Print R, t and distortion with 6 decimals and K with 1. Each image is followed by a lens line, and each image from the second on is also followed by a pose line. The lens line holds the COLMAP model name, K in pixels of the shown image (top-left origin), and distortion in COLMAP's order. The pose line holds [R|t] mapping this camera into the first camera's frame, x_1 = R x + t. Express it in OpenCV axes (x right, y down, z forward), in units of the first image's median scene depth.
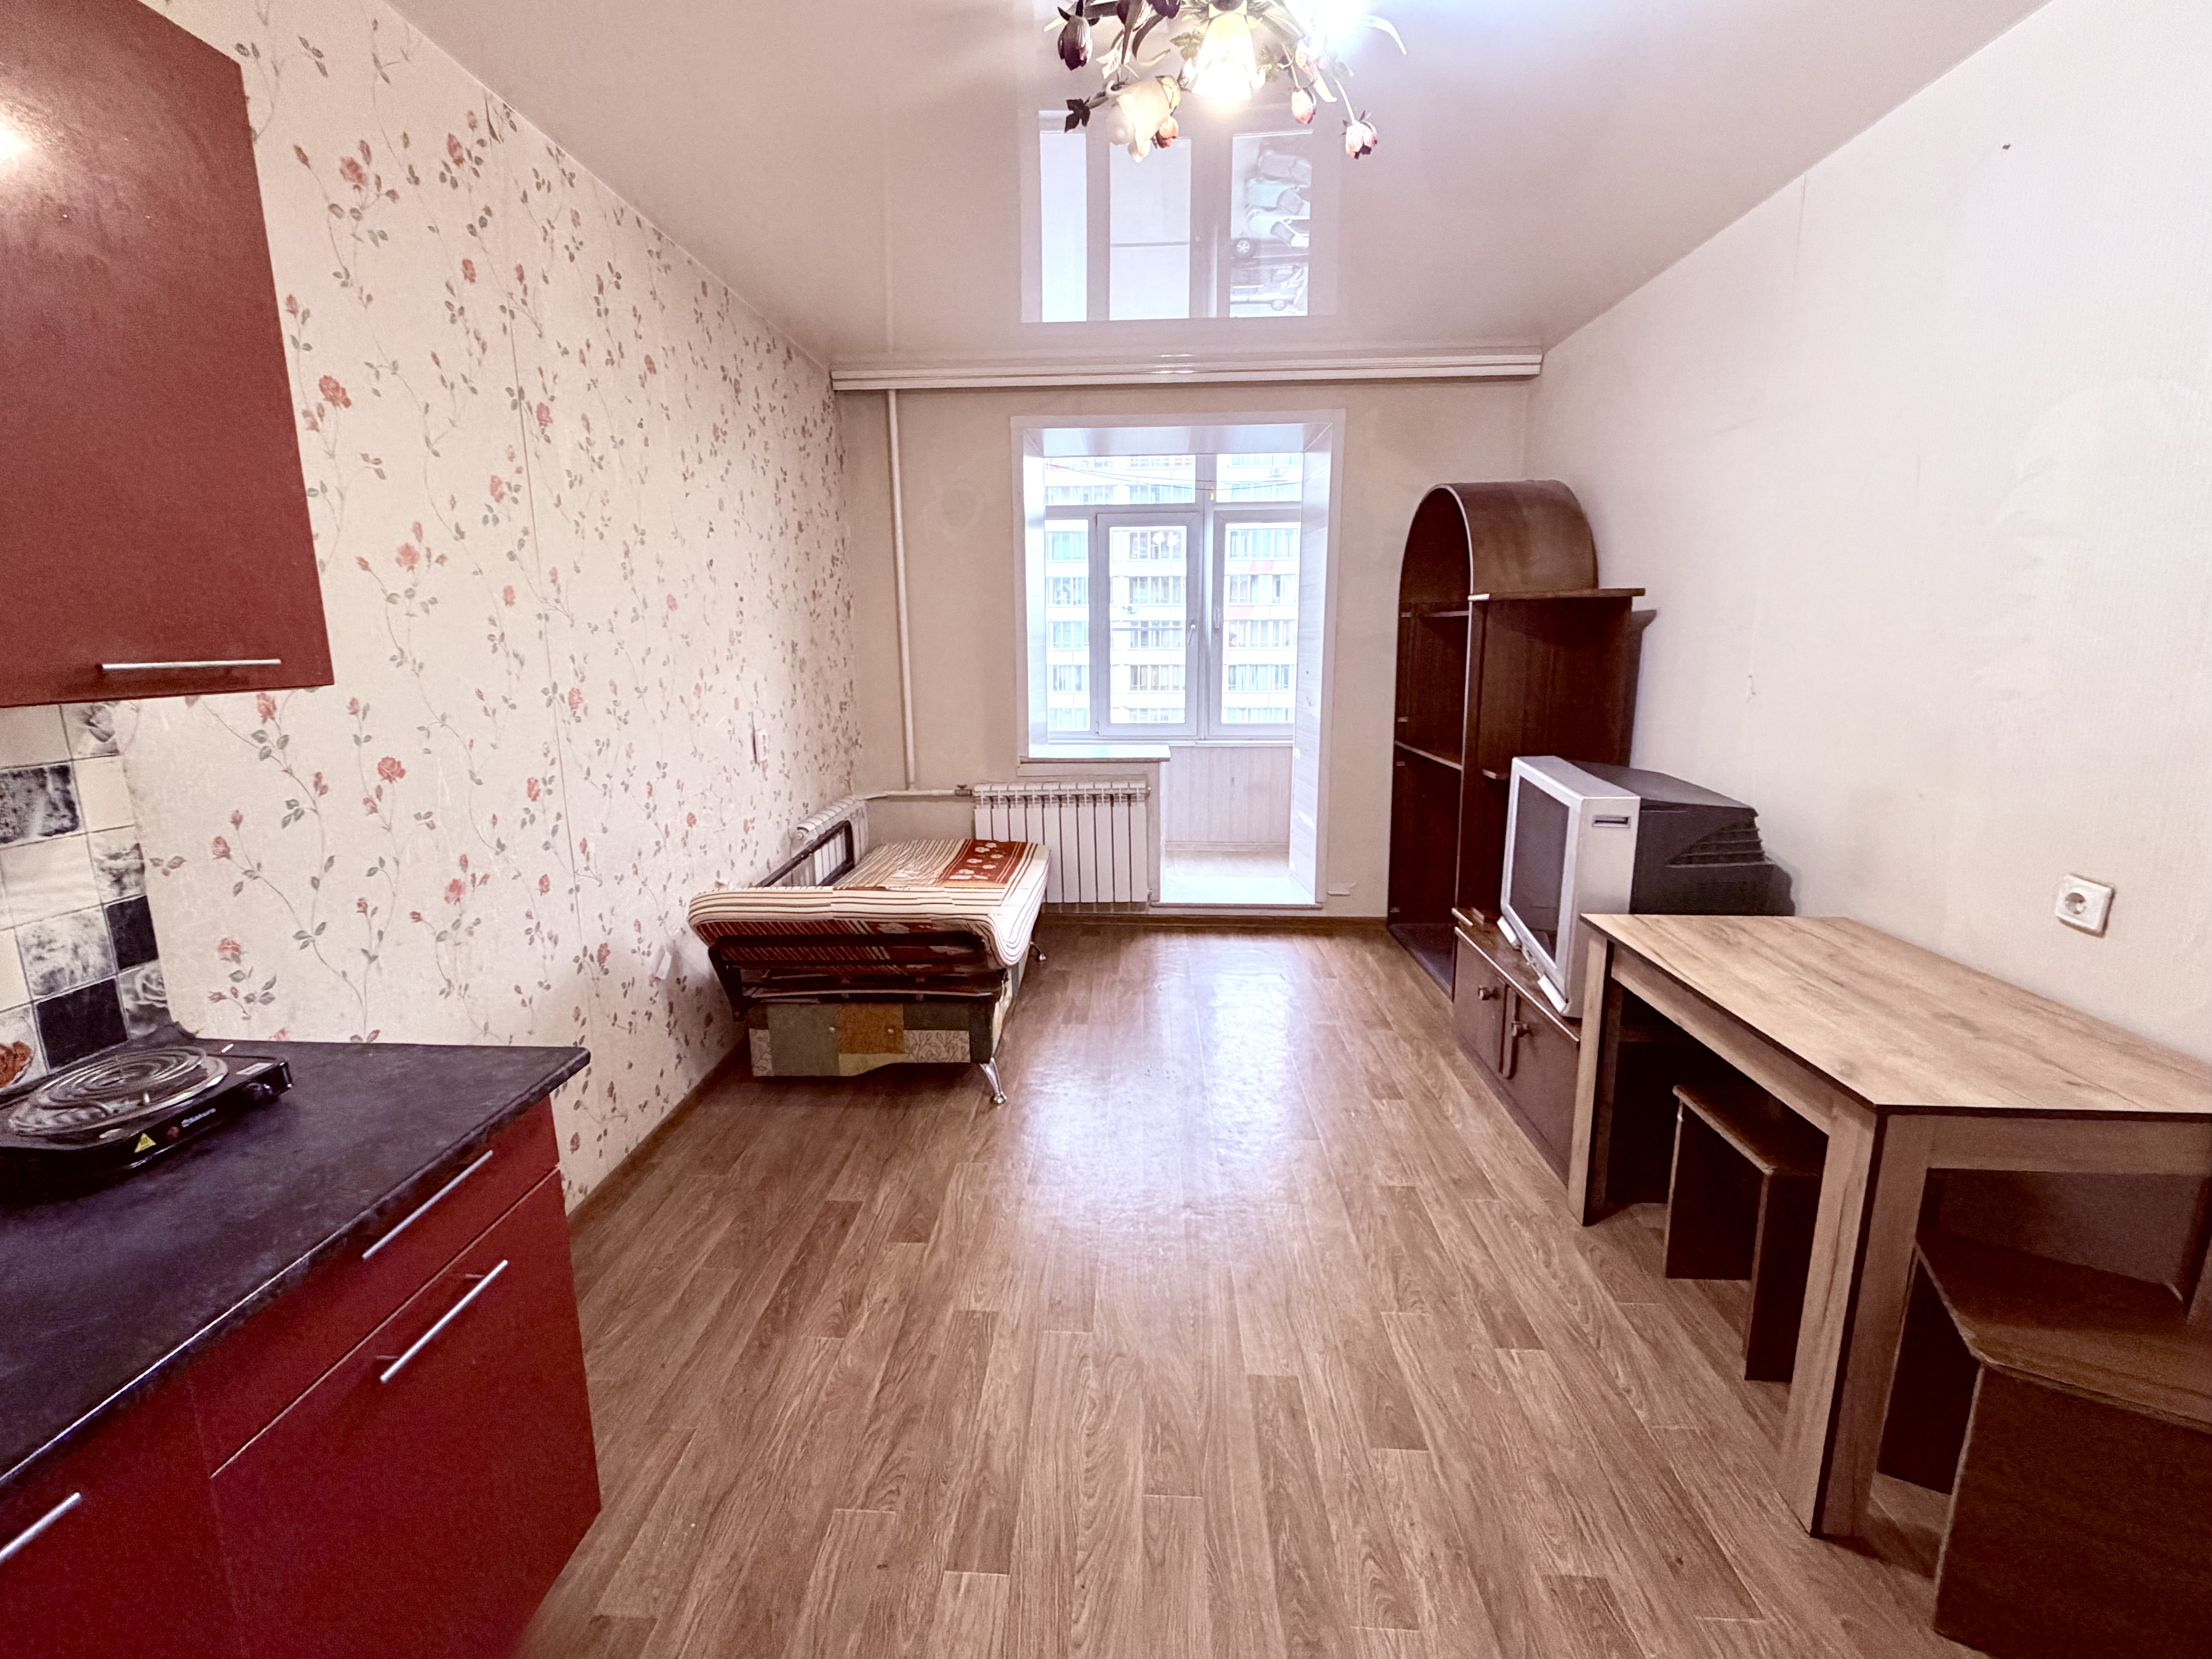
lens RADIAL K [[922.1, 0, 1088.2], [0, 922.1, 803.4], [0, 0, 1]] dist [-0.000249, 0.000044]
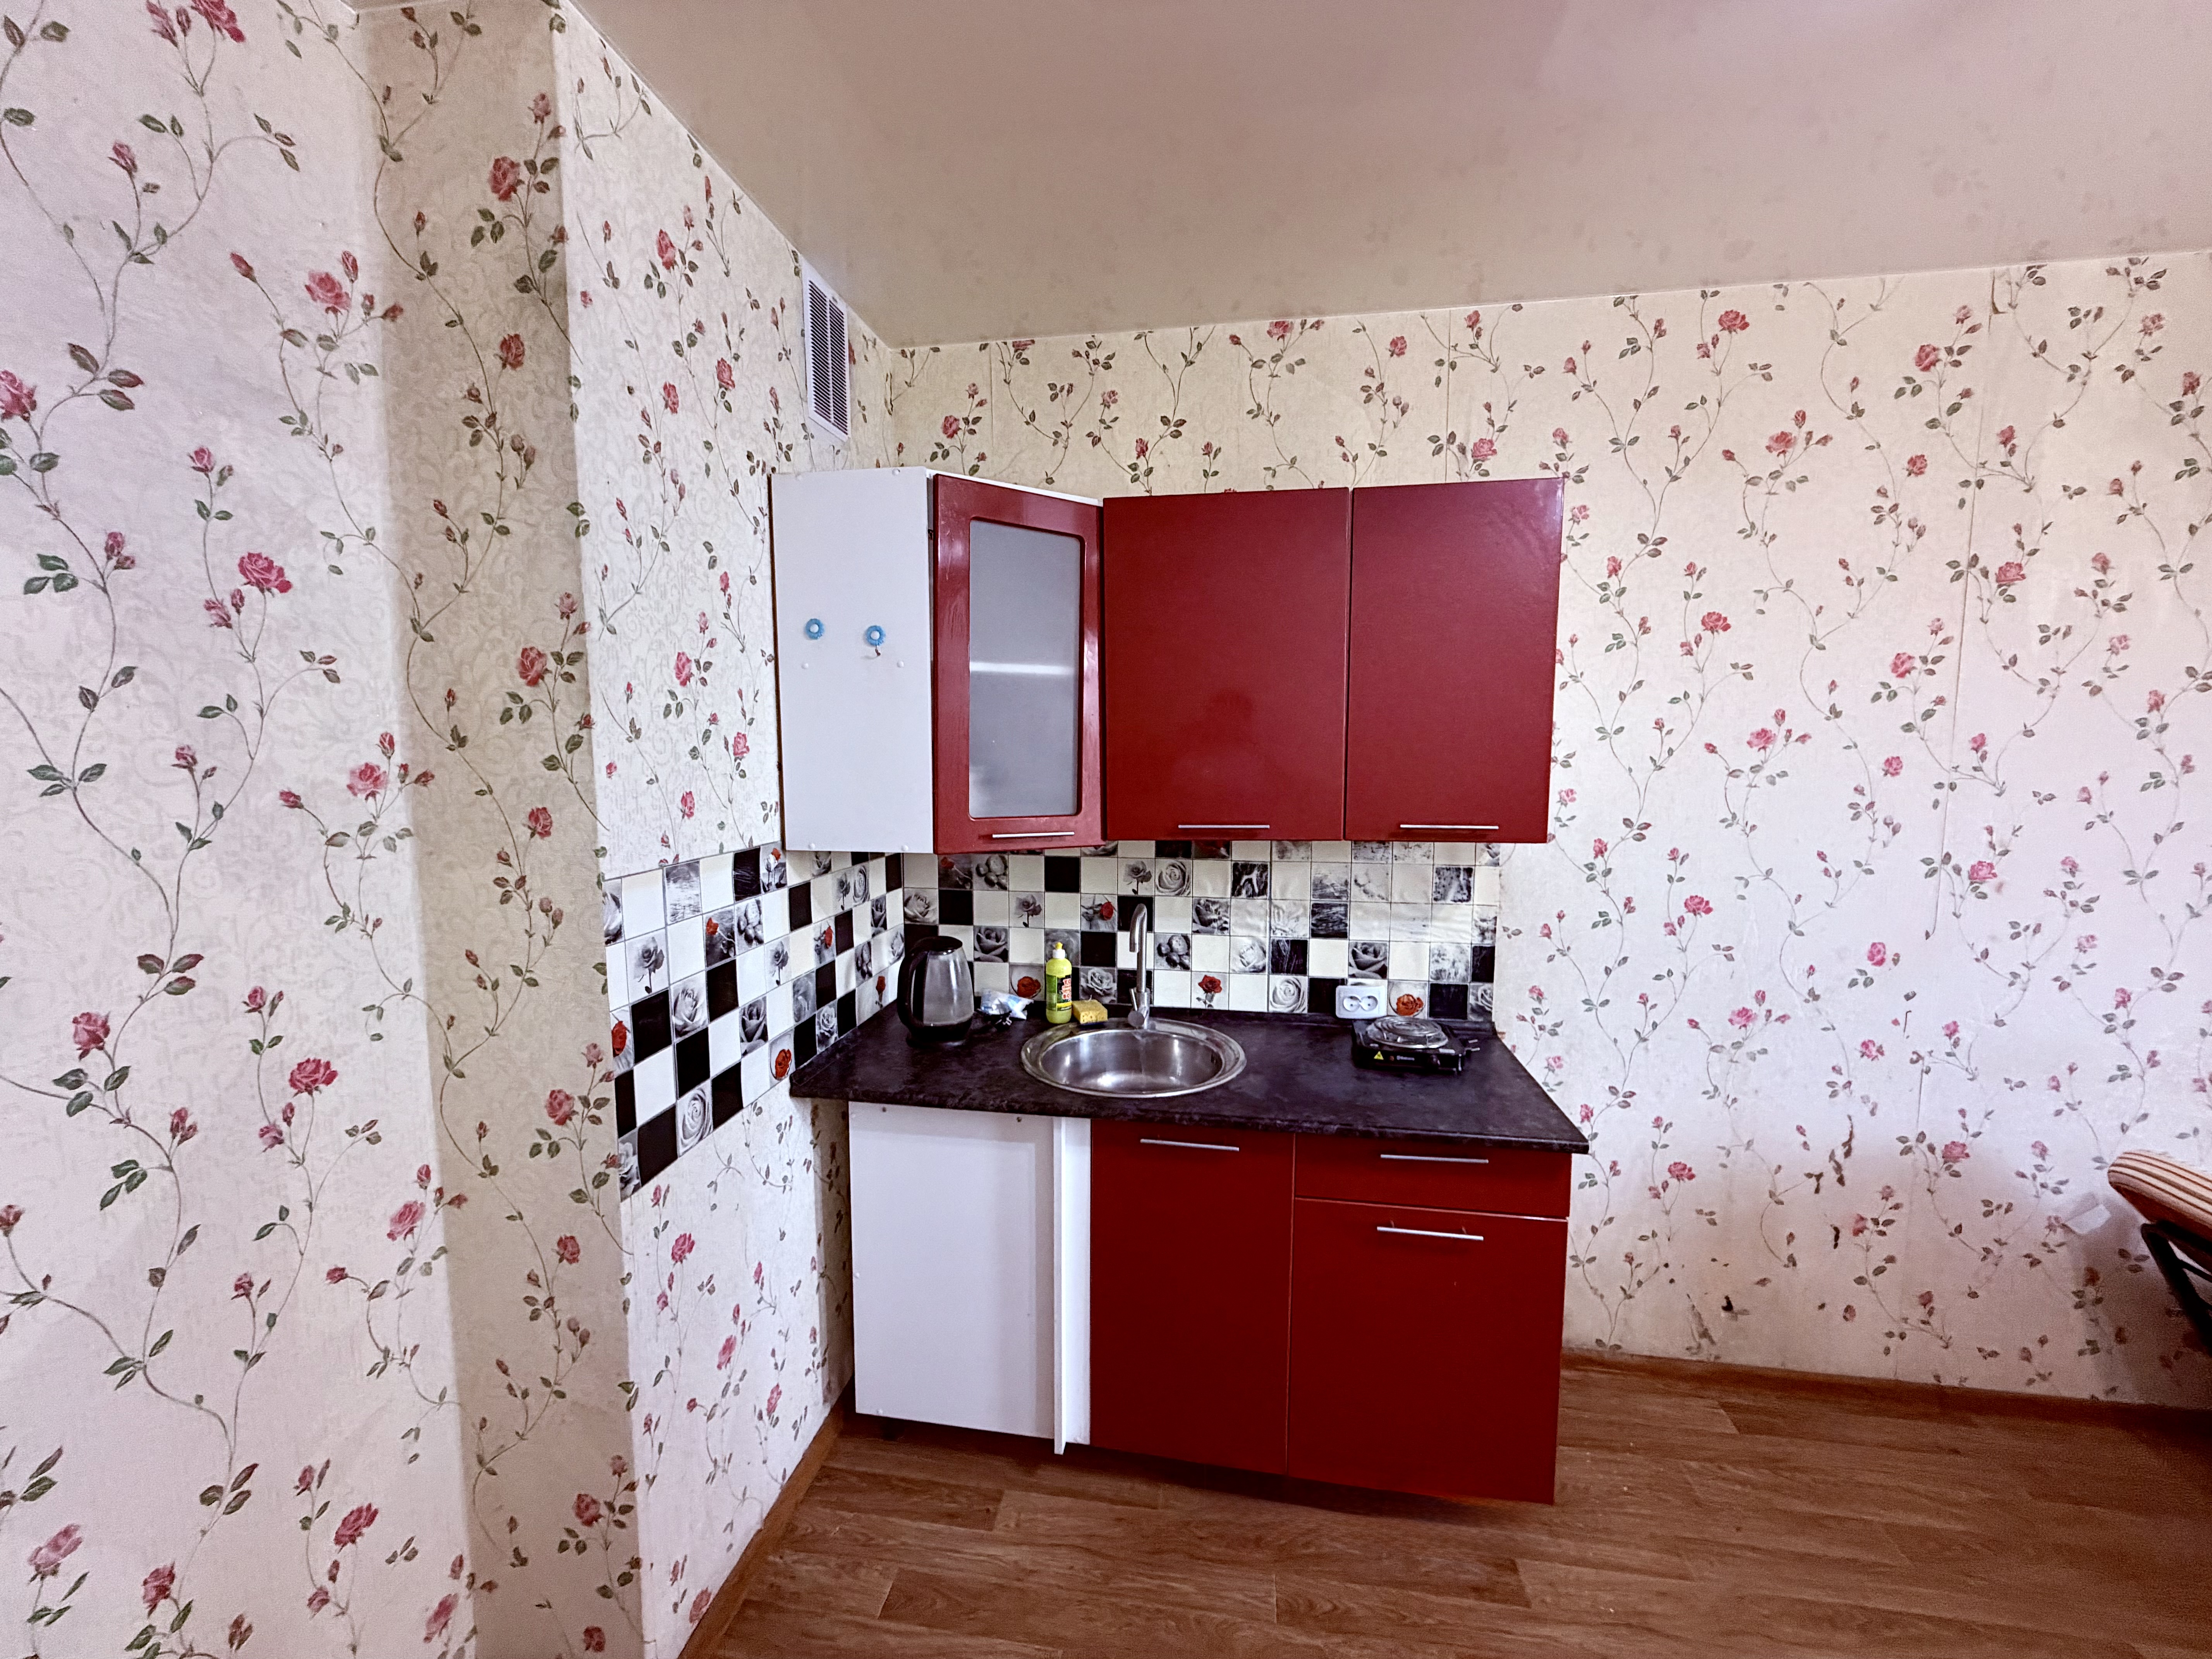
lens RADIAL K [[884.3, 0, 1106.0], [0, 884.3, 829.5], [0, 0, 1]] dist [0.000465, 0.000215]
pose [[-0.095376, 0.106524, -0.989725, 0.562813], [-0.177759, 0.976454, 0.122225, -0.155543], [0.979441, 0.187590, -0.074195, 0.292527]]
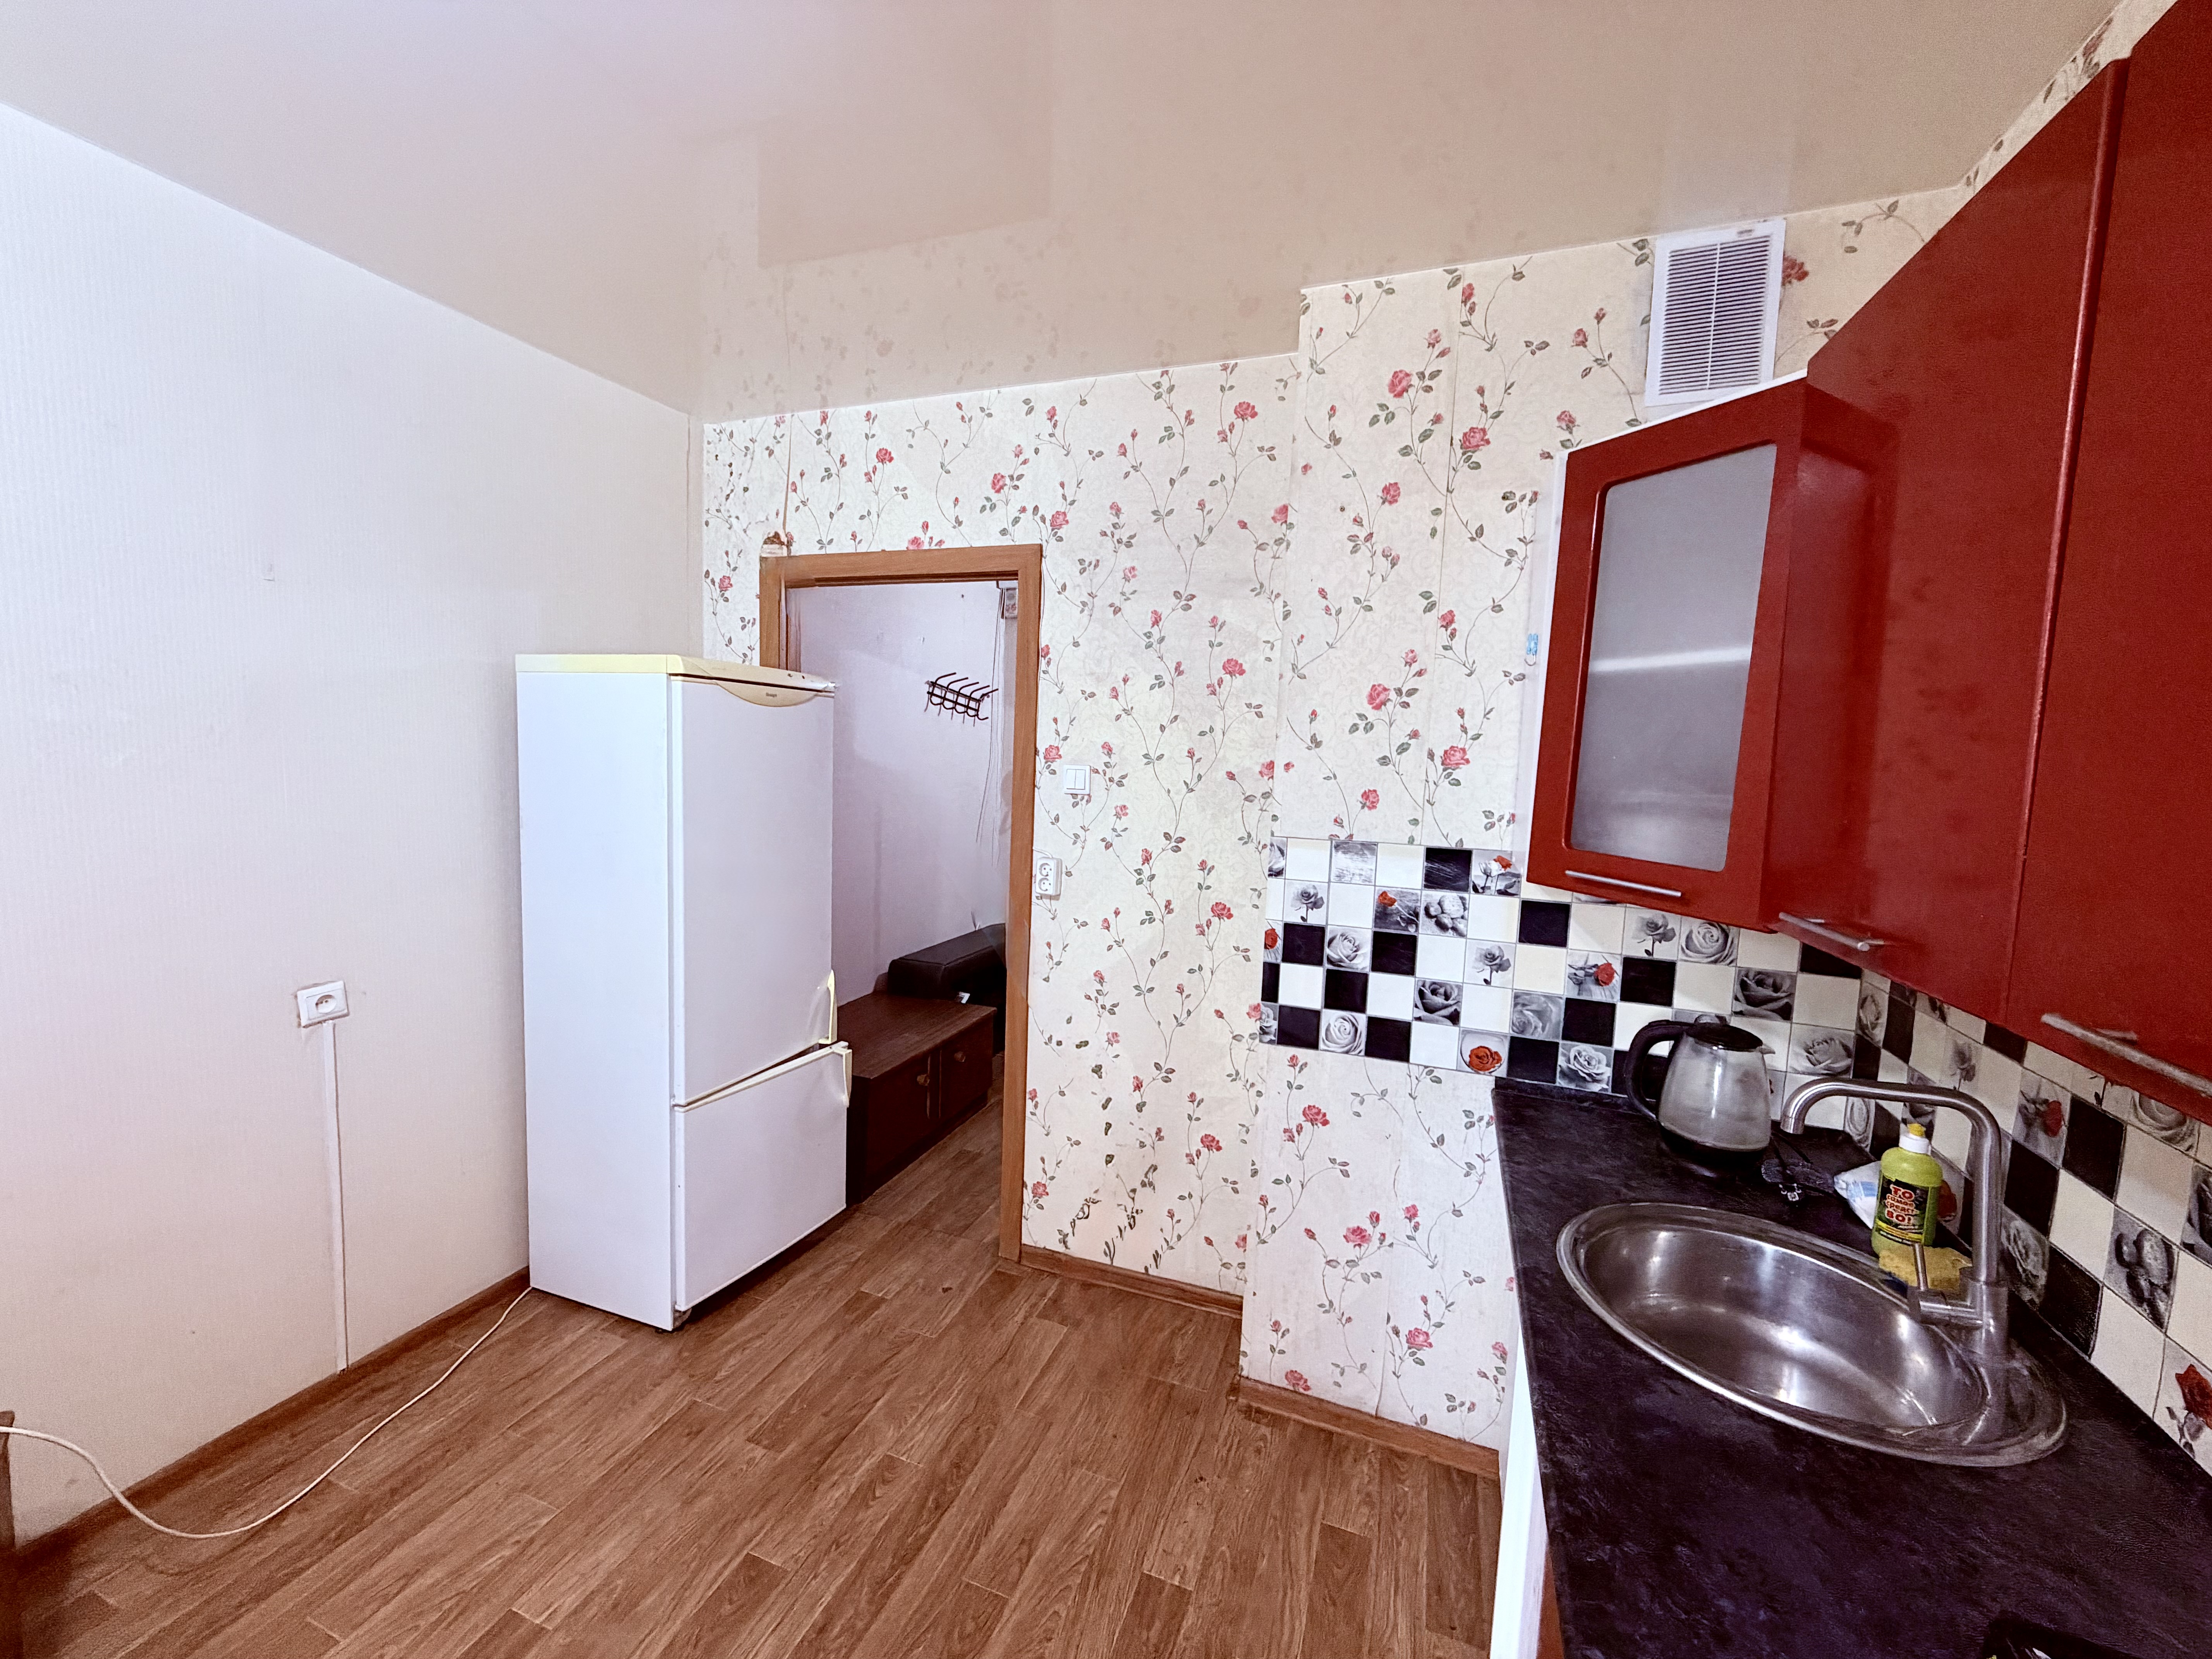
lens RADIAL K [[884.3, 0, 1106.0], [0, 884.3, 829.5], [0, 0, 1]] dist [0.000465, 0.000215]
pose [[-0.953471, -0.053299, 0.296736, -0.341892], [0.026606, 0.965533, 0.258918, -0.276631], [-0.300308, 0.254765, -0.919190, 1.039853]]
